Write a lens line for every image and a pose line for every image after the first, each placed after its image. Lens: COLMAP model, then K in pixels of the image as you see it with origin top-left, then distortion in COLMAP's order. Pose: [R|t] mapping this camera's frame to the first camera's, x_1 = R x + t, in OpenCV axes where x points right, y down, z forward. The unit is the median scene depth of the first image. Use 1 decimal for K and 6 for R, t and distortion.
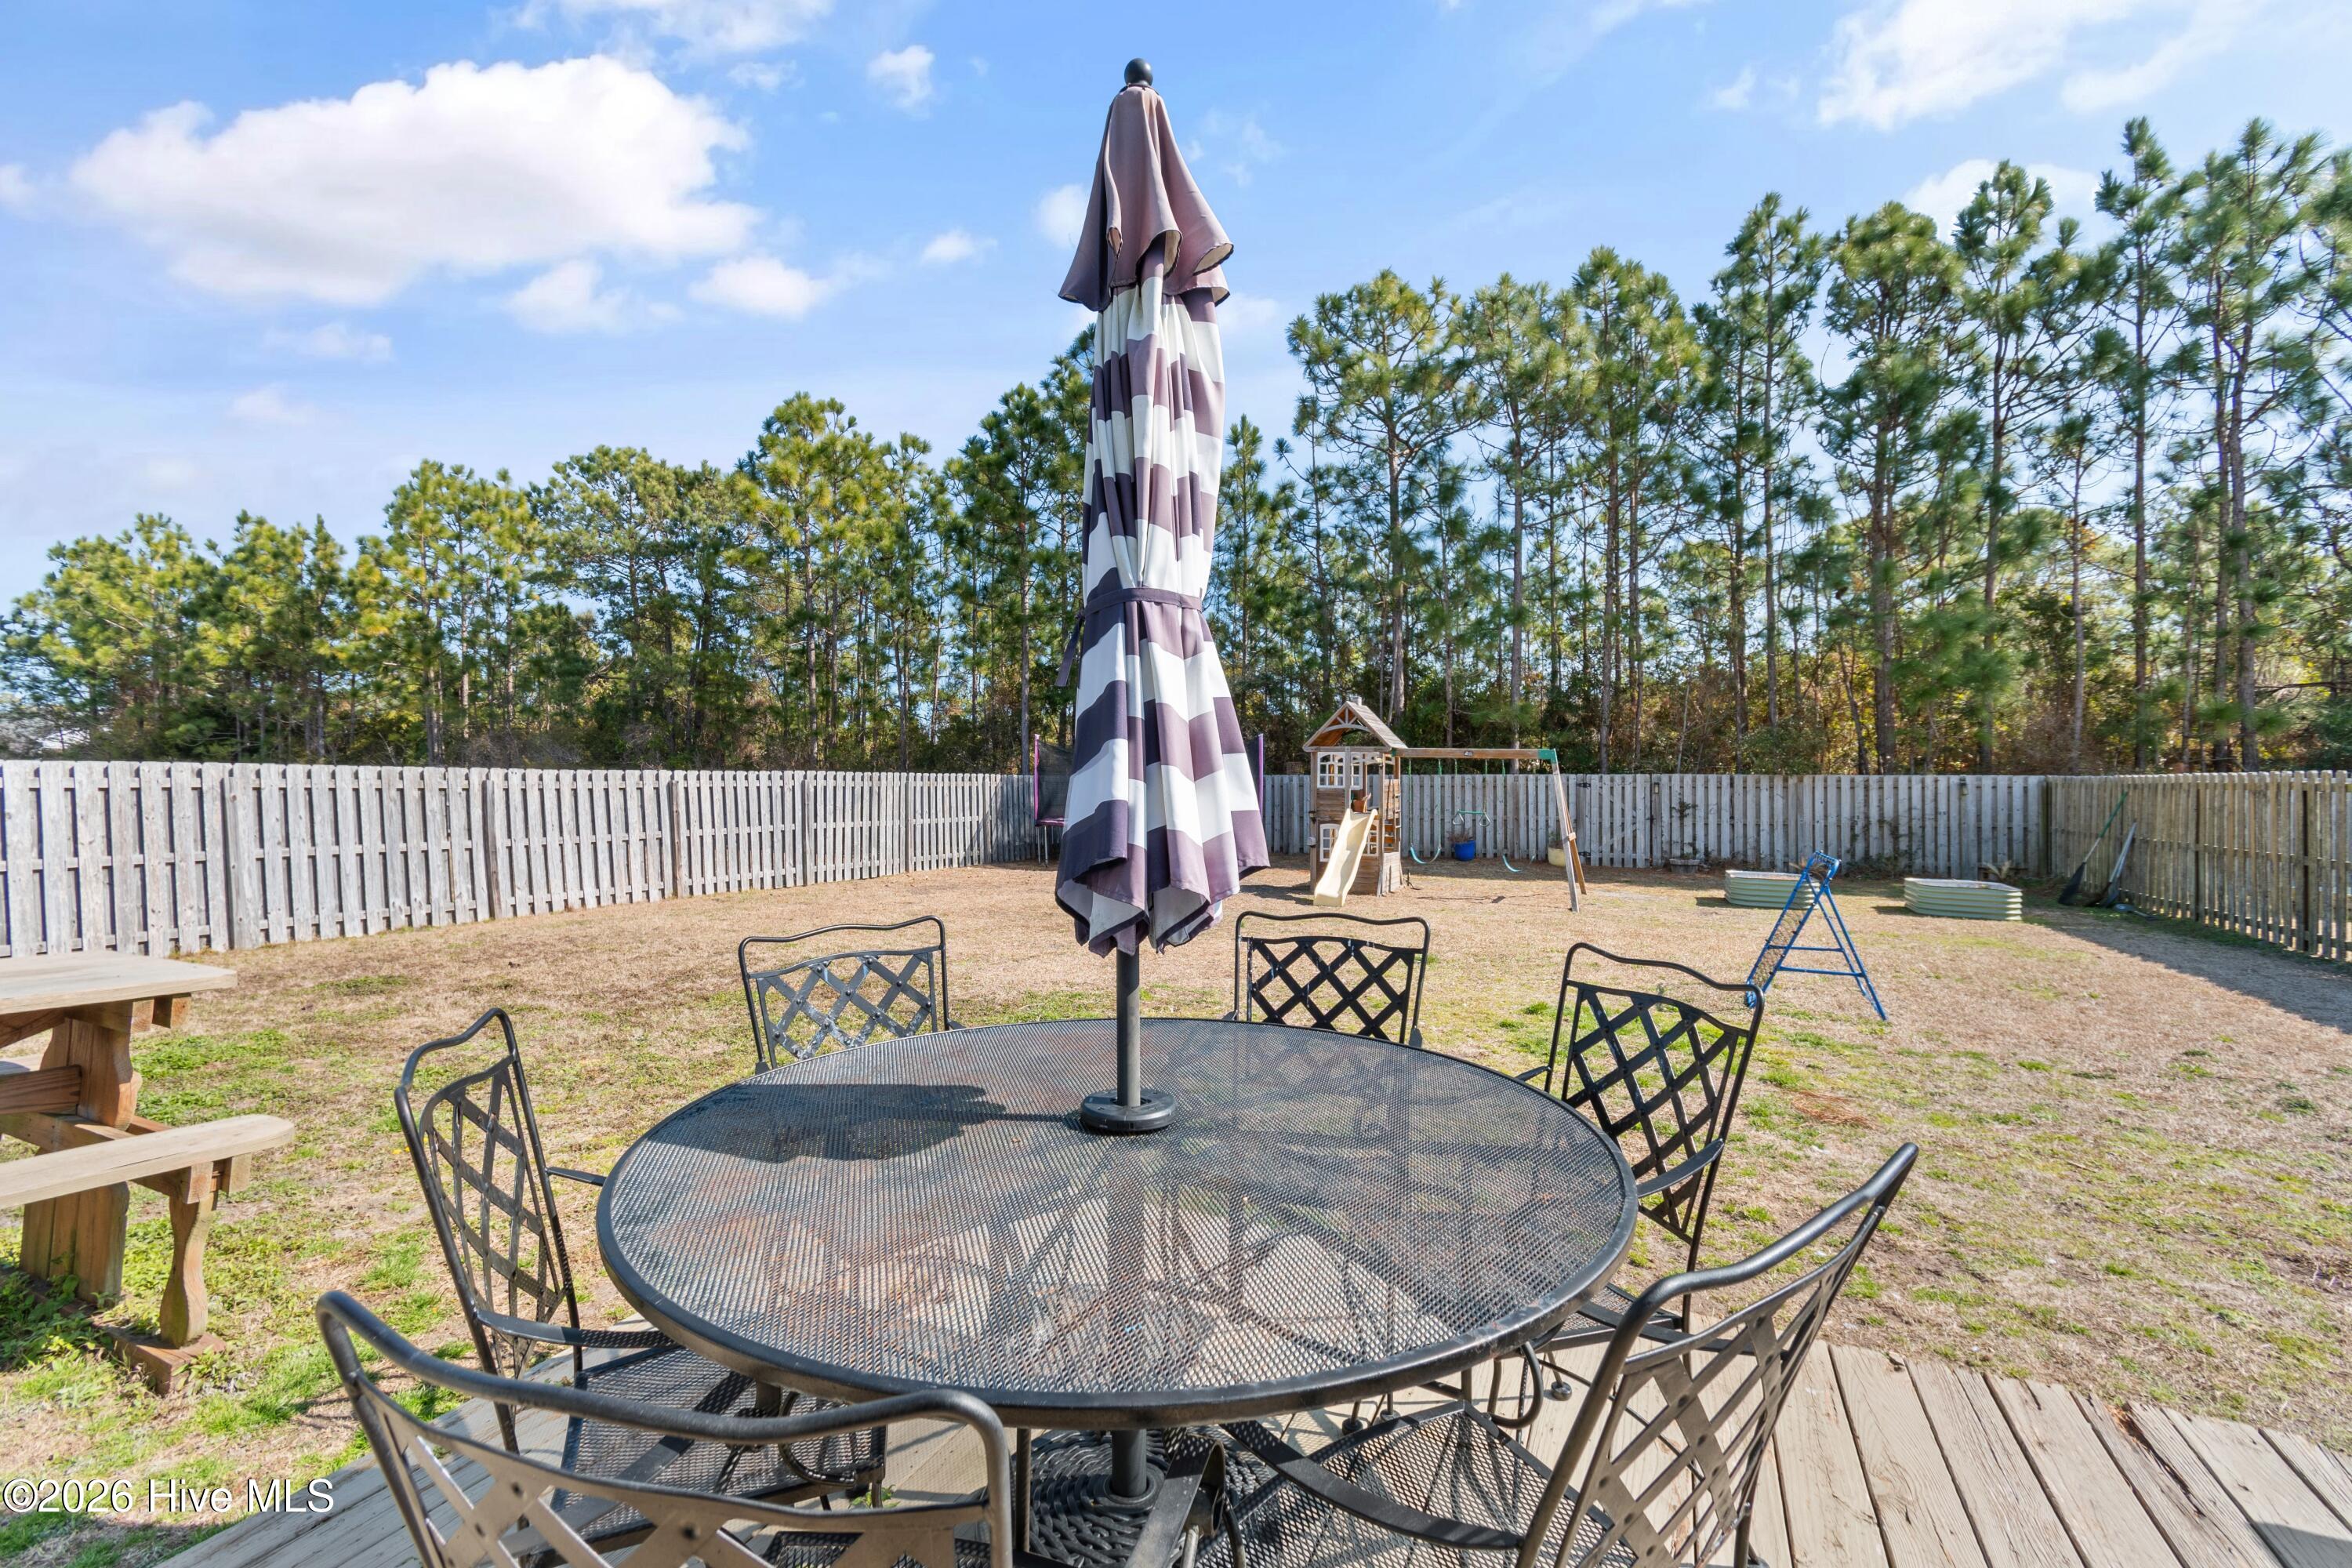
lens RADIAL K [[1031.3, 0, 1169.3], [0, 1031.3, 784.0], [0, 0, 1]] dist [0.005136, -0.000465]
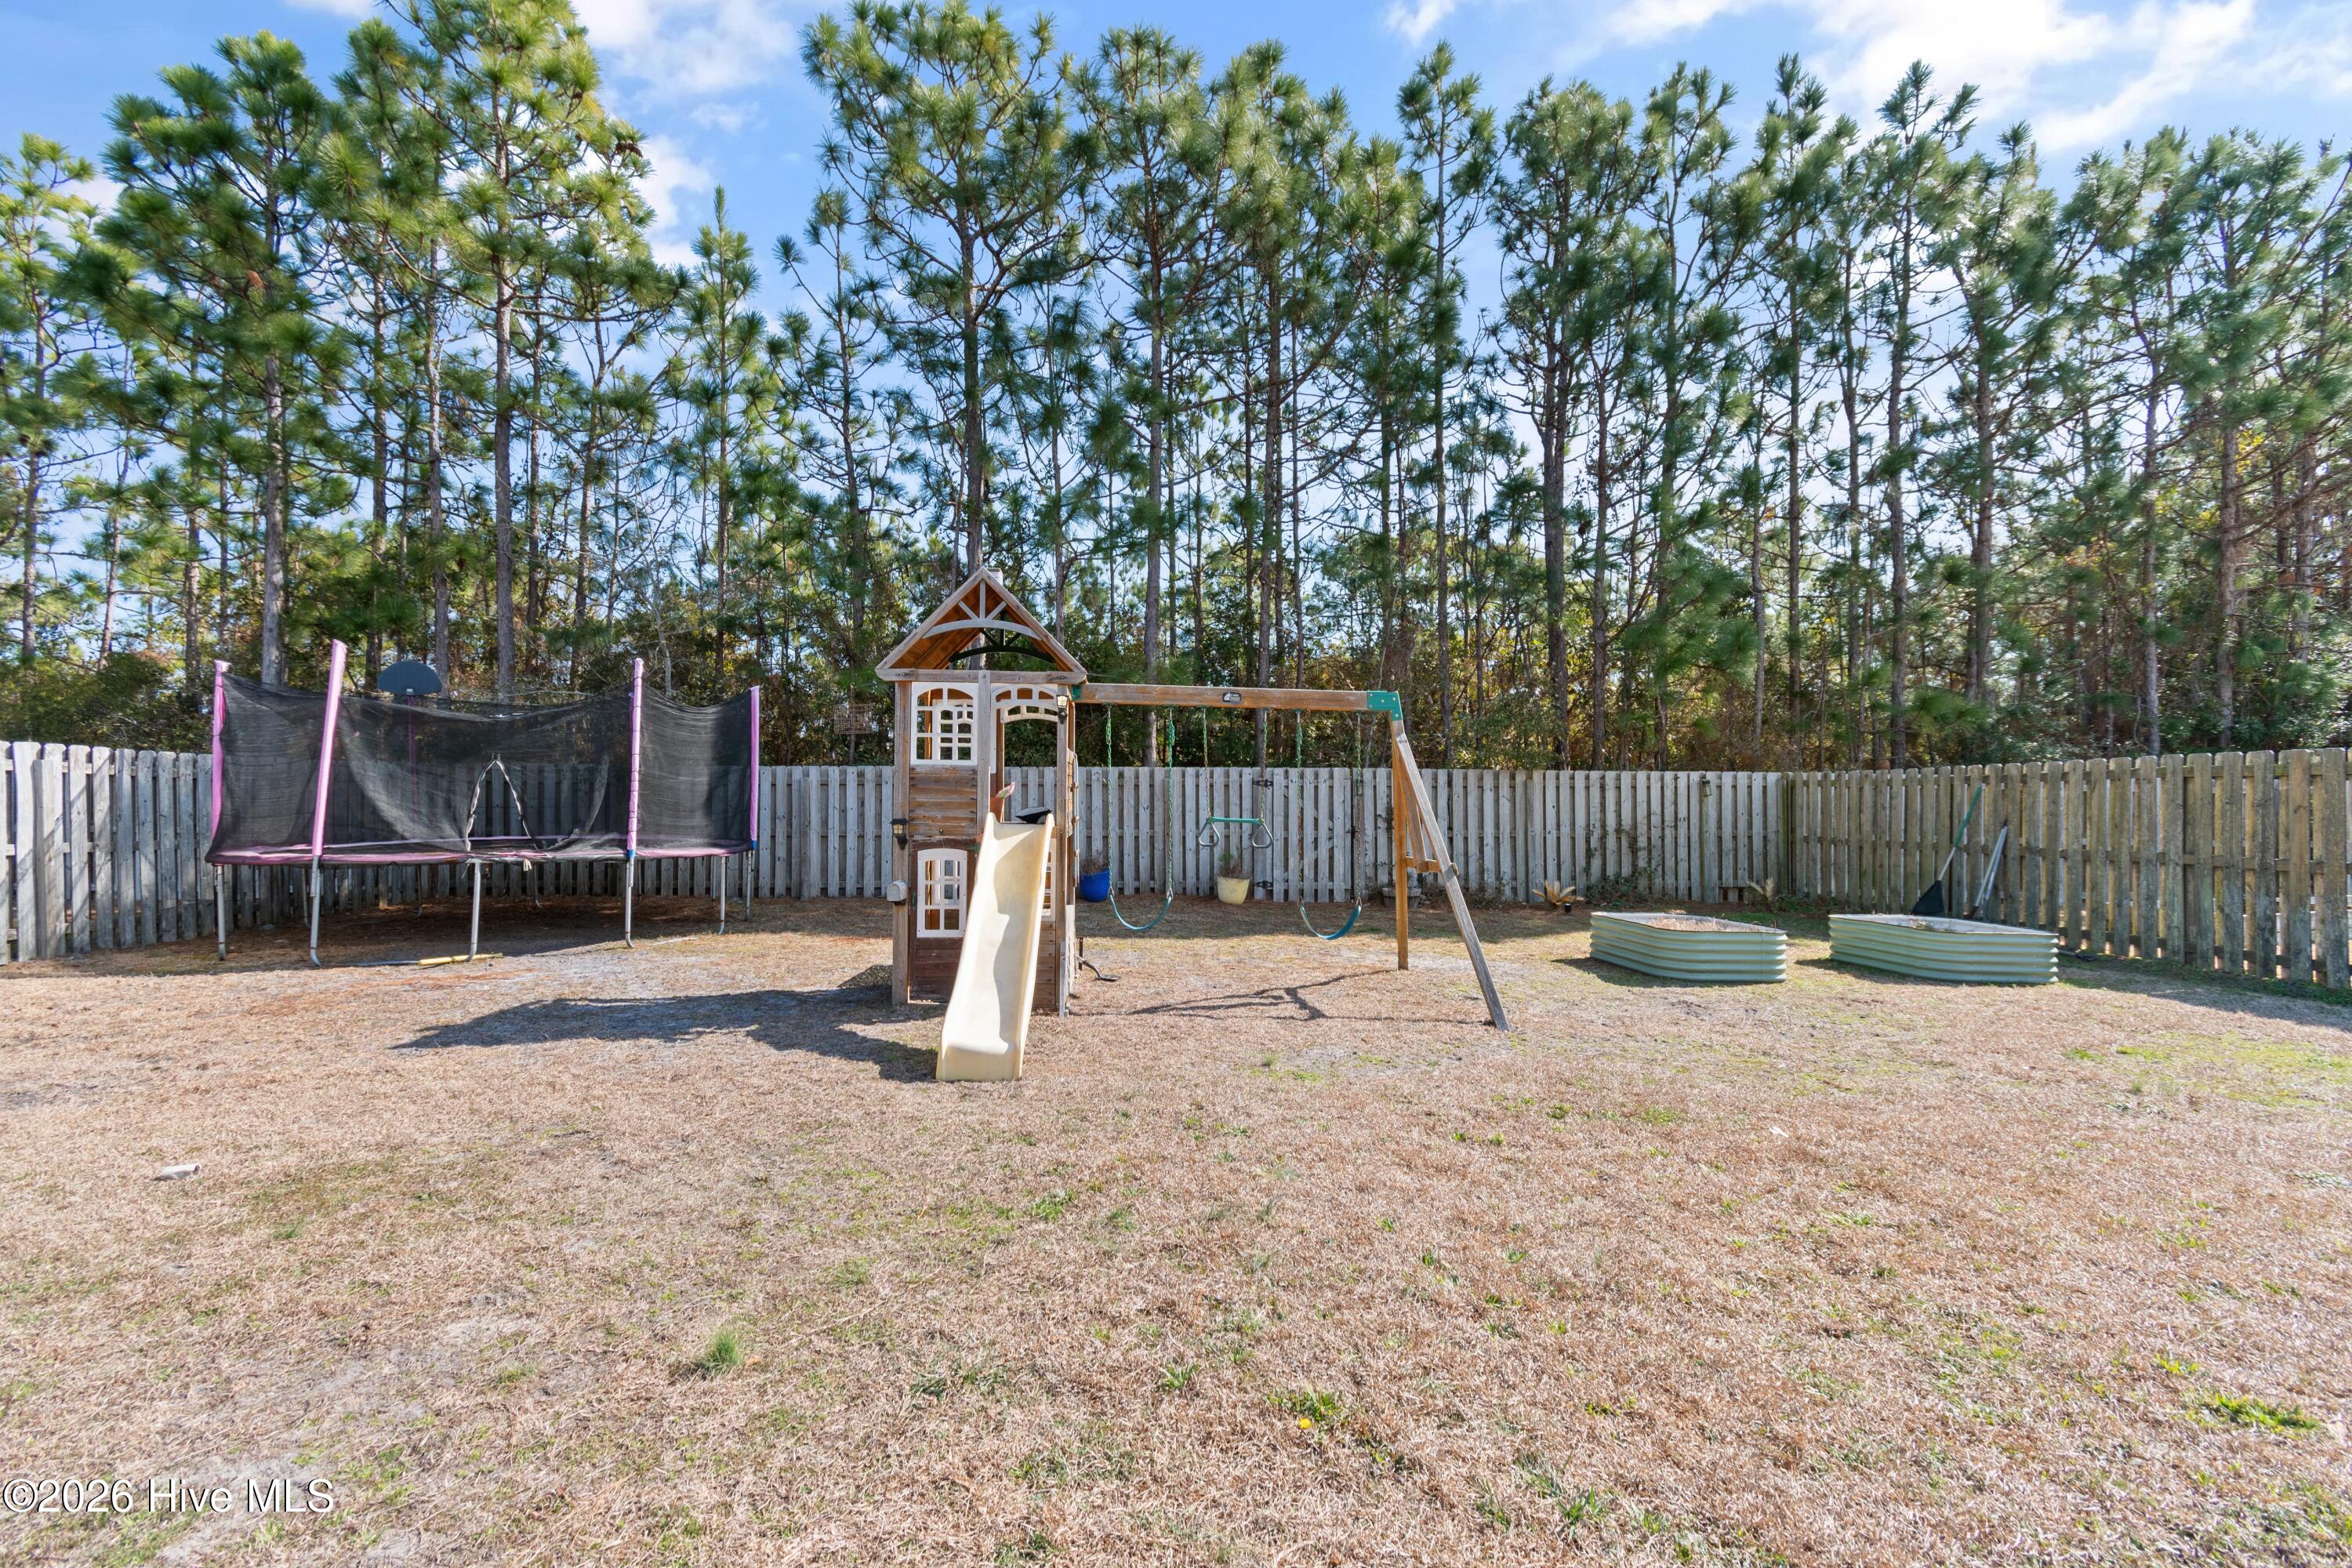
lens RADIAL K [[1041.2, 0, 1164.3], [0, 1041.2, 784.0], [0, 0, 1]] dist [-0.001581, -0.001489]
pose [[0.887320, 0.008980, 0.461067, 0.027105], [-0.000489, 0.999828, -0.018530, 0.013734], [-0.461155, 0.016217, 0.887172, 0.405442]]
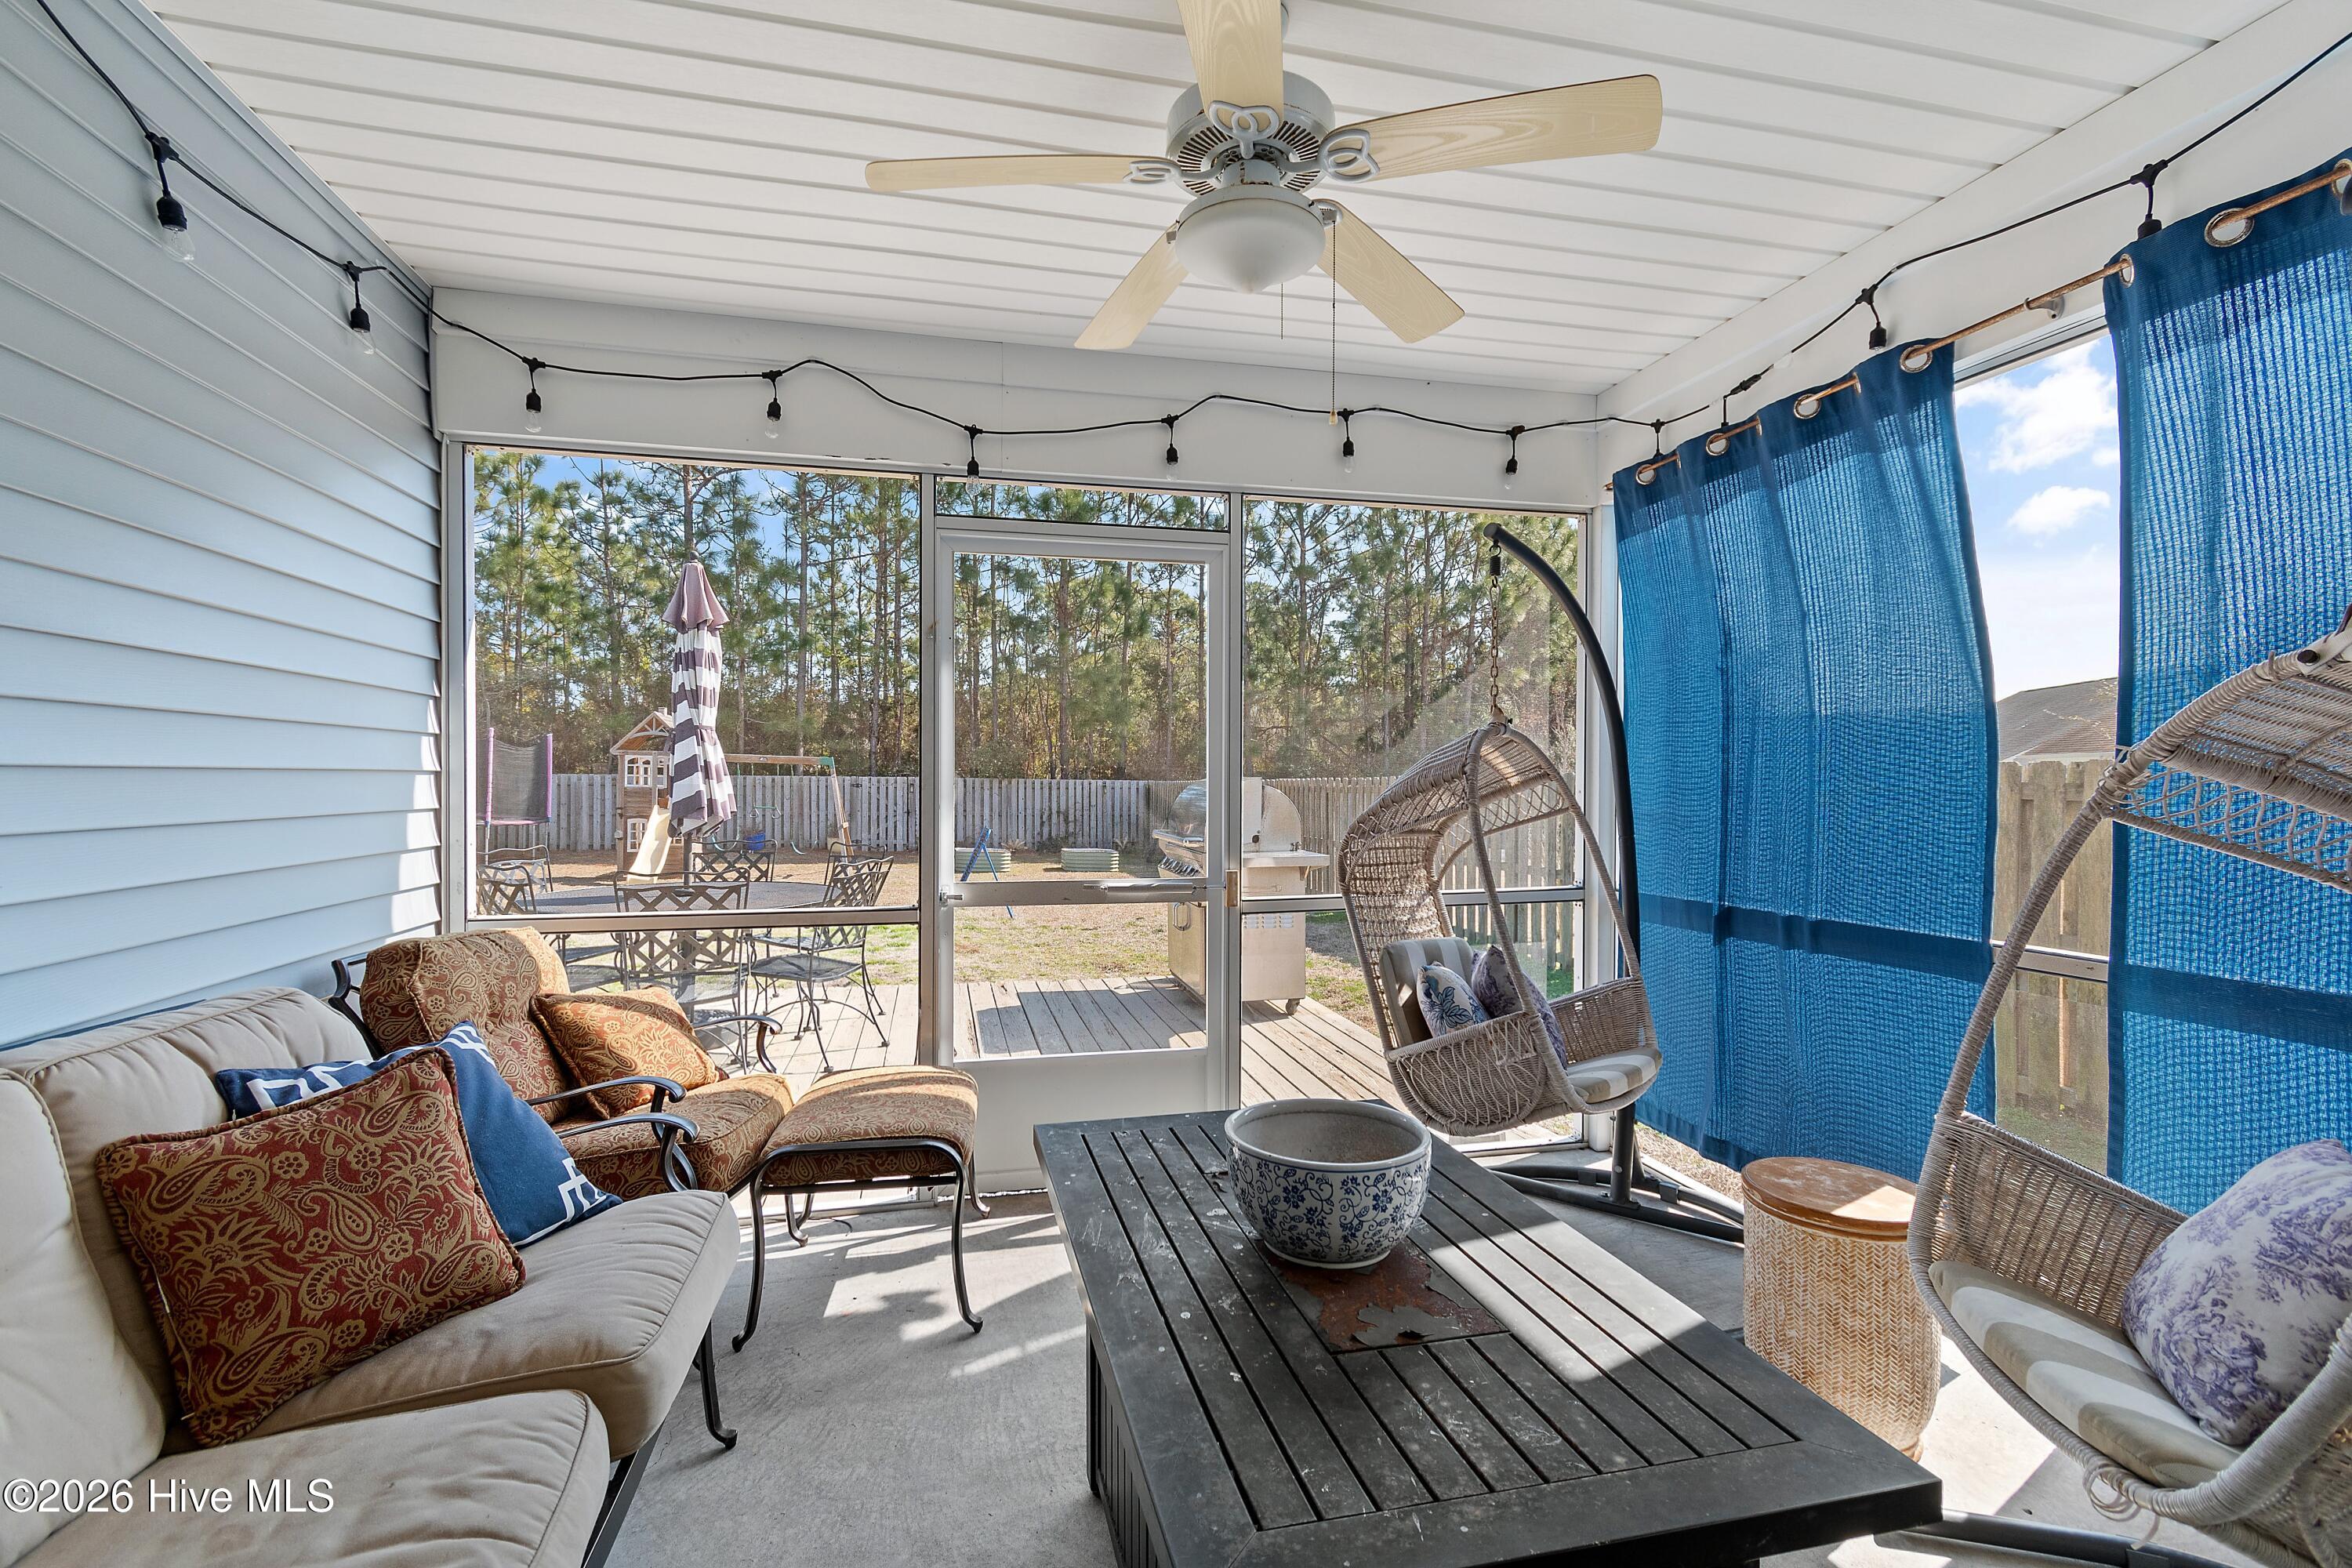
lens RADIAL K [[1031.3, 0, 1169.3], [0, 1031.3, 784.0], [0, 0, 1]] dist [0.005136, -0.000465]
pose [[0.783580, 0.005155, 0.621270, -0.064868], [-0.005225, 0.999985, -0.001708, -0.000434], [-0.621269, -0.001908, 0.783595, -0.180293]]
